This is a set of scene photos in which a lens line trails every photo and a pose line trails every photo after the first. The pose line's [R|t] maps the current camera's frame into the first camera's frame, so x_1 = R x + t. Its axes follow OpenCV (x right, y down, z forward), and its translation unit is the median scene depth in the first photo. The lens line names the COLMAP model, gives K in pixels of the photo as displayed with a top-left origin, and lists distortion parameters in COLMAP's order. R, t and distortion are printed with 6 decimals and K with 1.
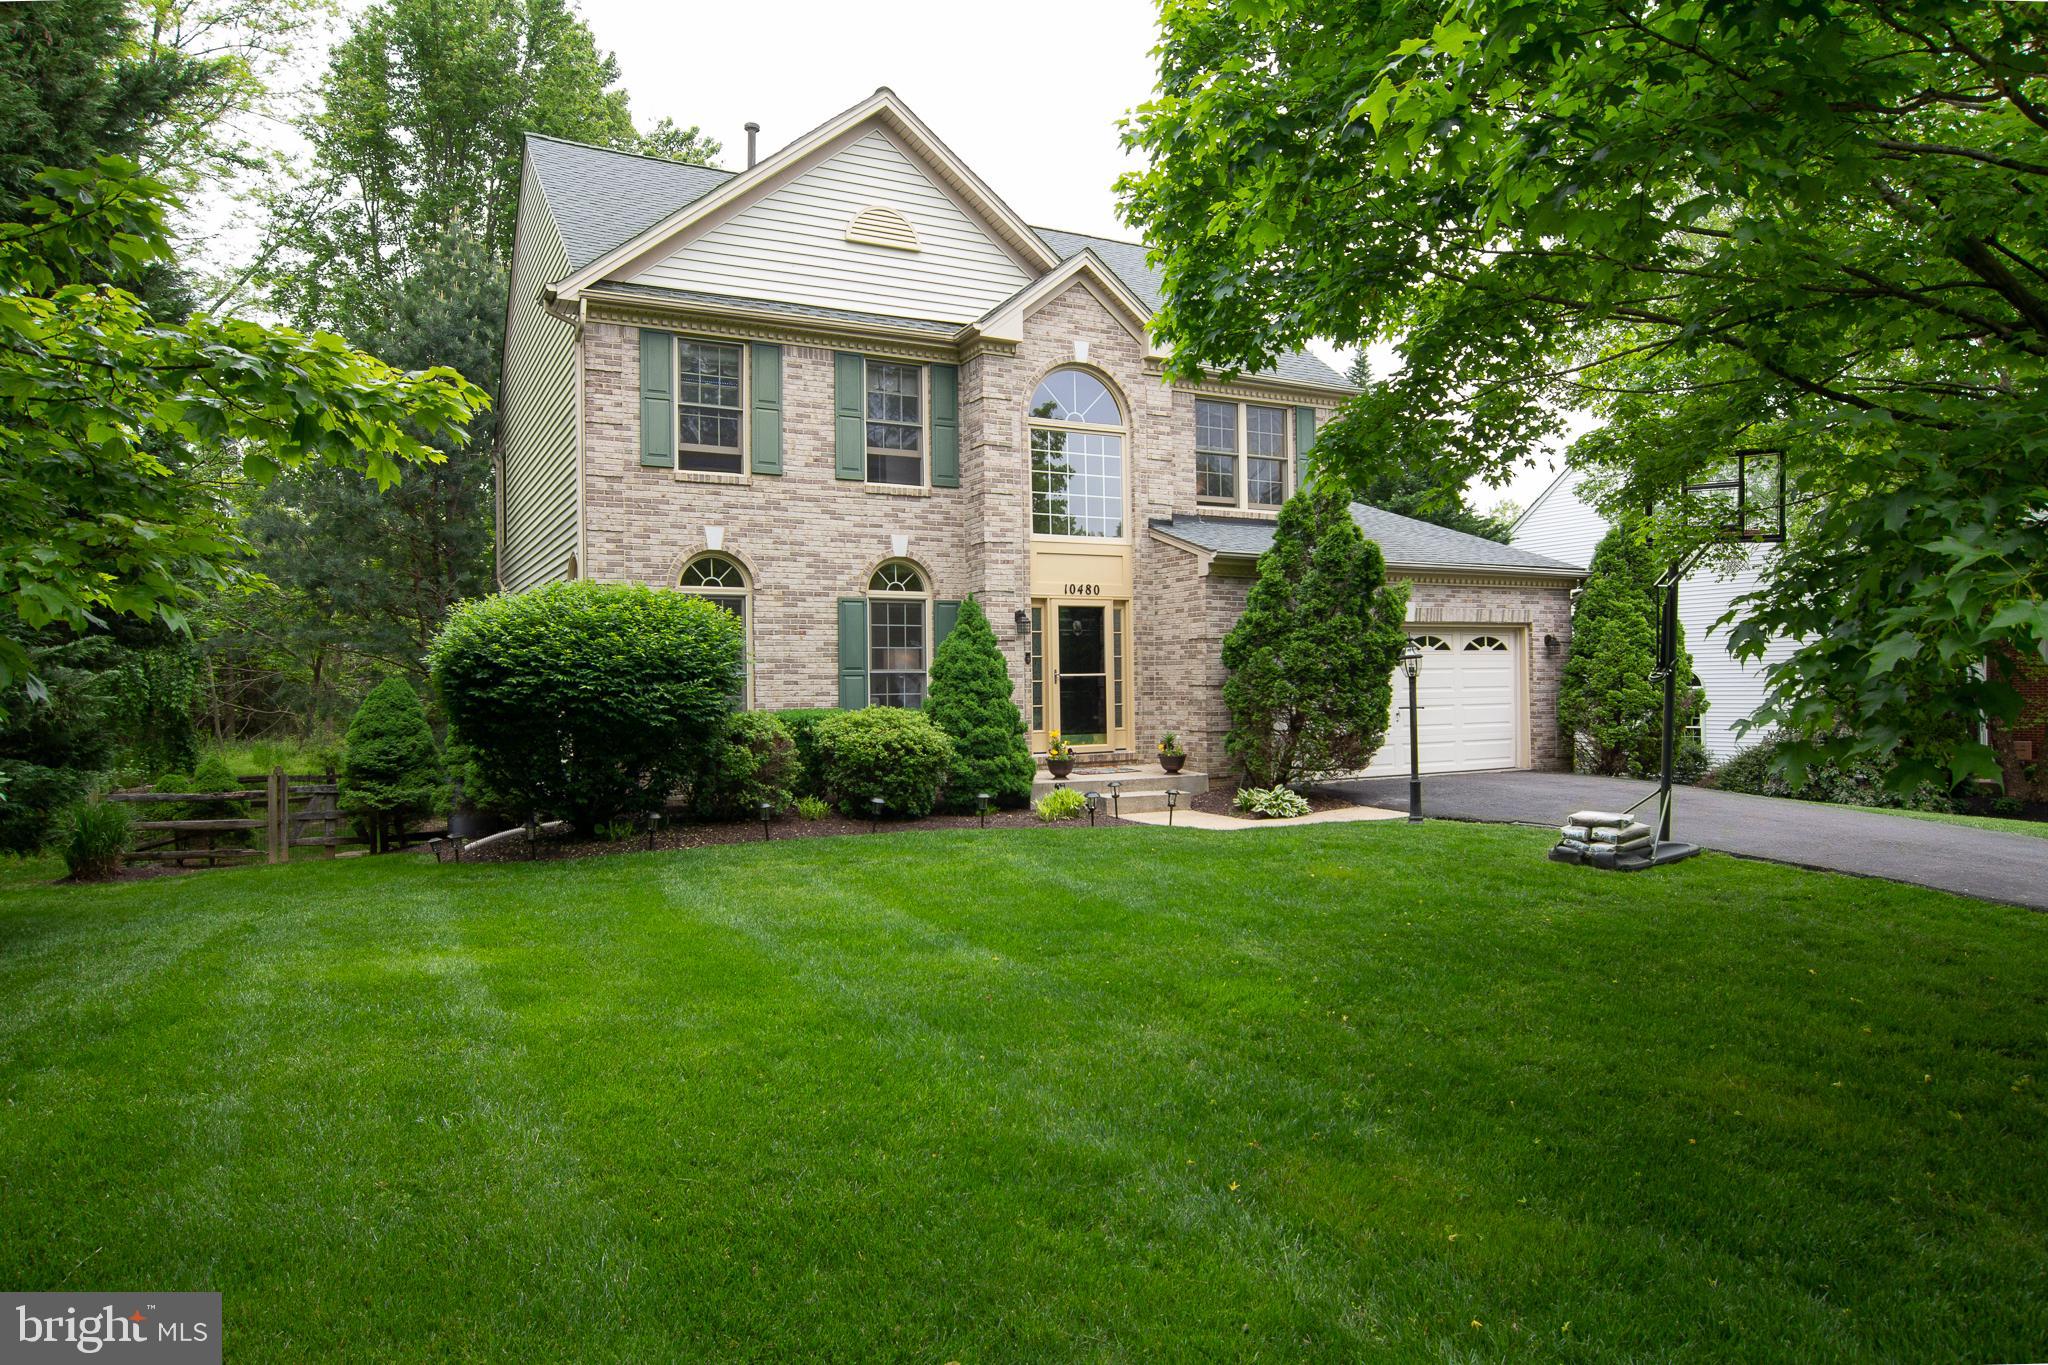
lens RADIAL K [[1293.8, 0, 1016.8], [0, 1293.8, 685.9], [0, 0, 1]] dist [-0.028197, 0.001329]
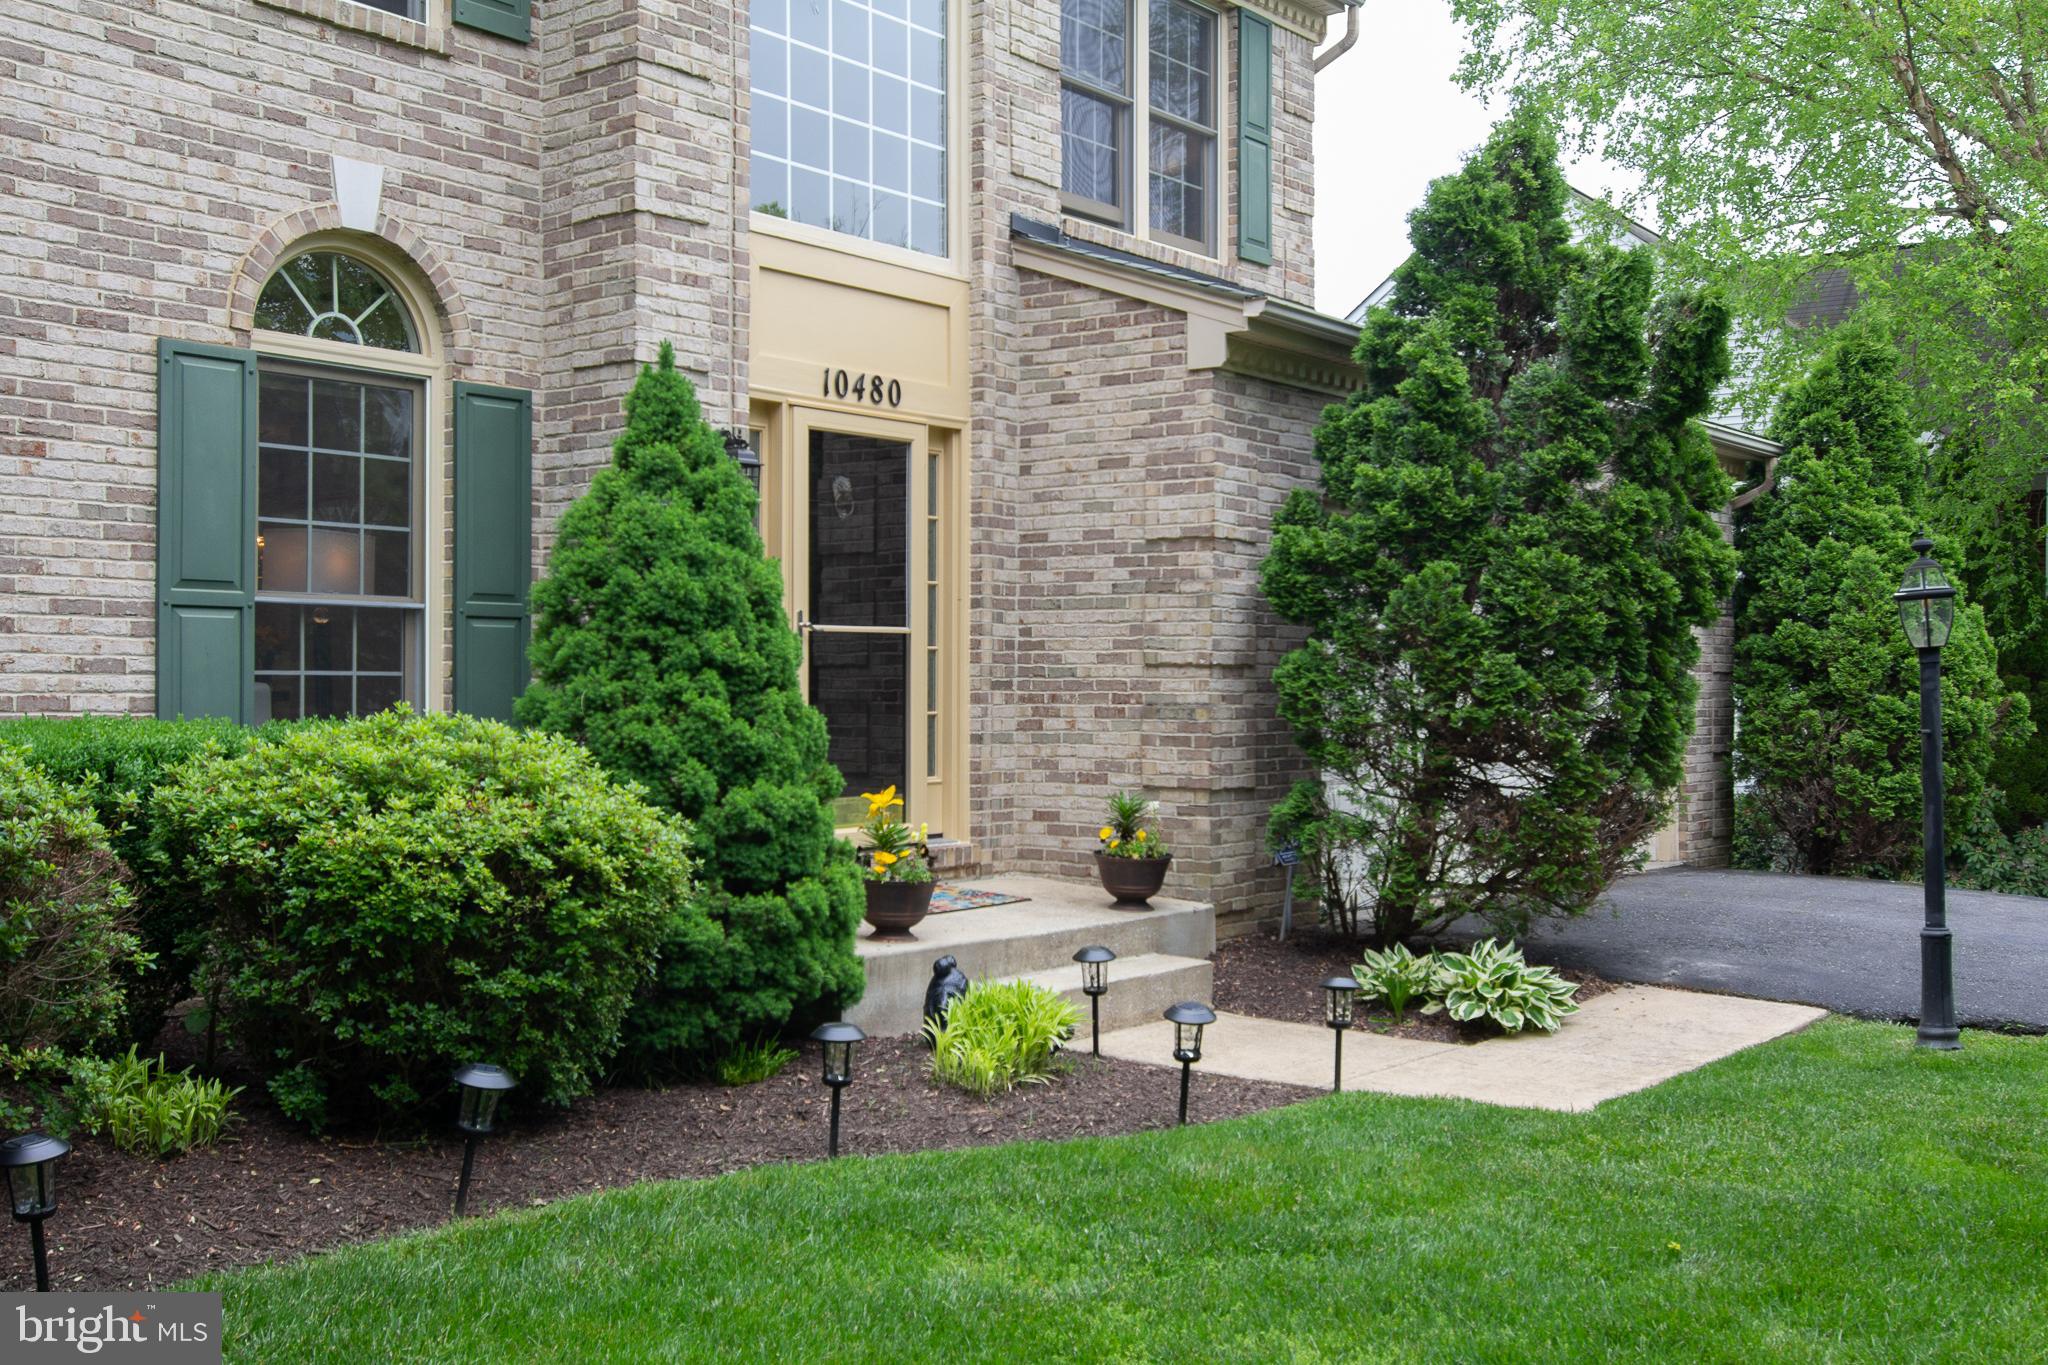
lens RADIAL K [[2107.3, 0, 1012.0], [0, 2107.3, 683.0], [0, 0, 1]] dist [0.002867, 0.000000]
pose [[0.912786, 0.016701, 0.408097, -0.152219], [-0.016358, 0.999857, -0.004331, 0.008369], [-0.408111, -0.002723, 0.912928, 0.475313]]
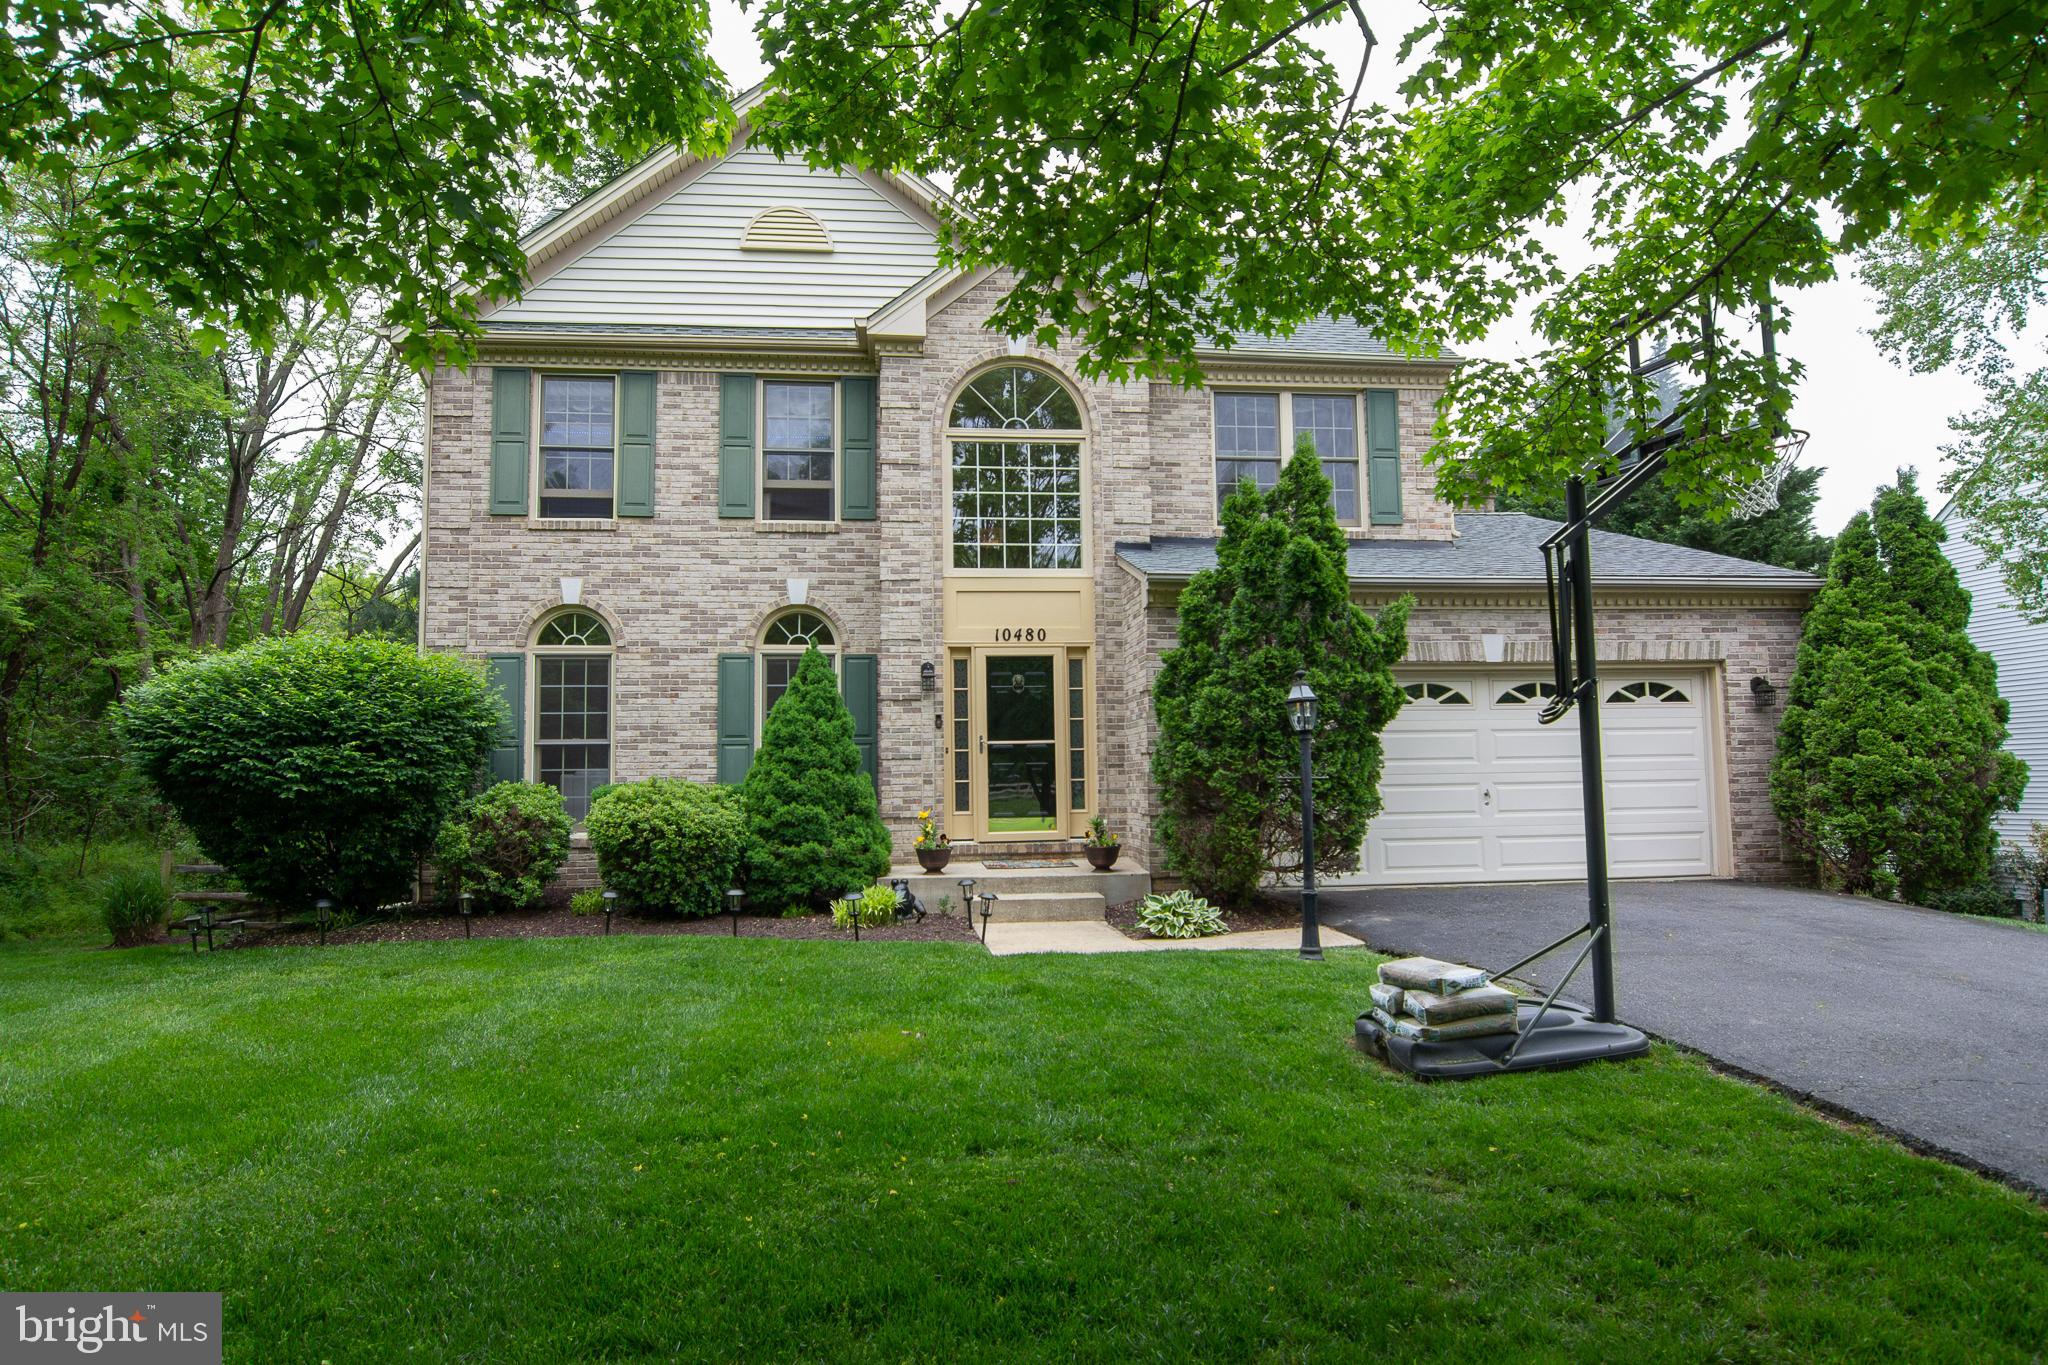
lens RADIAL K [[1226.8, 0, 1035.1], [0, 1226.8, 685.7], [0, 0, 1]] dist [-0.004415, -0.000472]
pose [[0.929937, -0.029526, -0.366531, 0.348576], [0.002120, 0.997185, -0.074951, 0.014021], [0.367713, 0.068923, 0.927382, 0.316381]]
